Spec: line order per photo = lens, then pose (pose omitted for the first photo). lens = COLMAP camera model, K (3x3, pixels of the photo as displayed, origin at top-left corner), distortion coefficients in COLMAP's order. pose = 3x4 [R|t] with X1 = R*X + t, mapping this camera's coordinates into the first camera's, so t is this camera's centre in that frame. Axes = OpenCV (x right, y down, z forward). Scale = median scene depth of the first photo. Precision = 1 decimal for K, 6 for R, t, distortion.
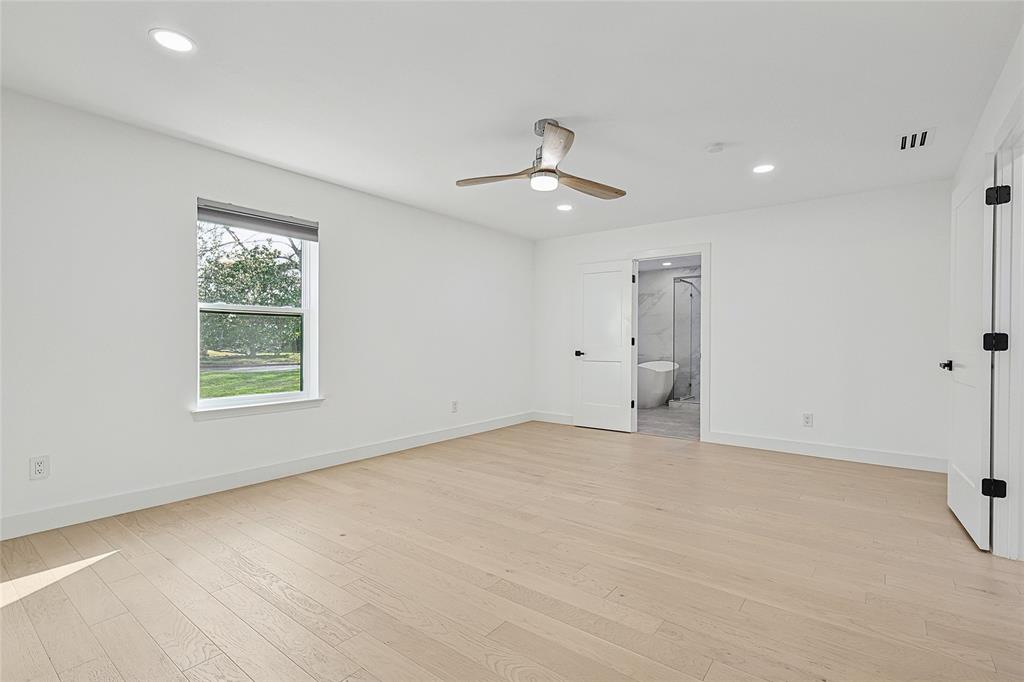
lens RADIAL K [[480.8, 0, 515.3], [0, 480.8, 339.3], [0, 0, 1]] dist [-0.000900, 0.000187]
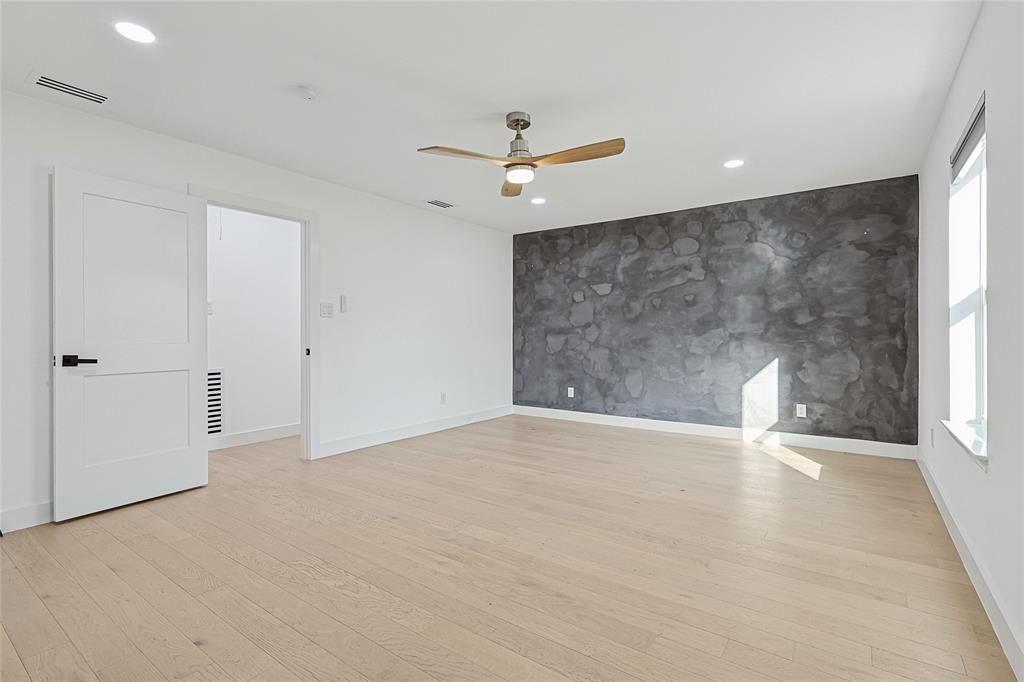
lens RADIAL K [[480.8, 0, 515.3], [0, 480.8, 339.3], [0, 0, 1]] dist [-0.000900, 0.000187]
pose [[-0.999580, -0.002126, -0.028888, 0.090633], [-0.002394, 0.999954, 0.009264, 0.005294], [0.028867, 0.009329, -0.999540, 1.798470]]
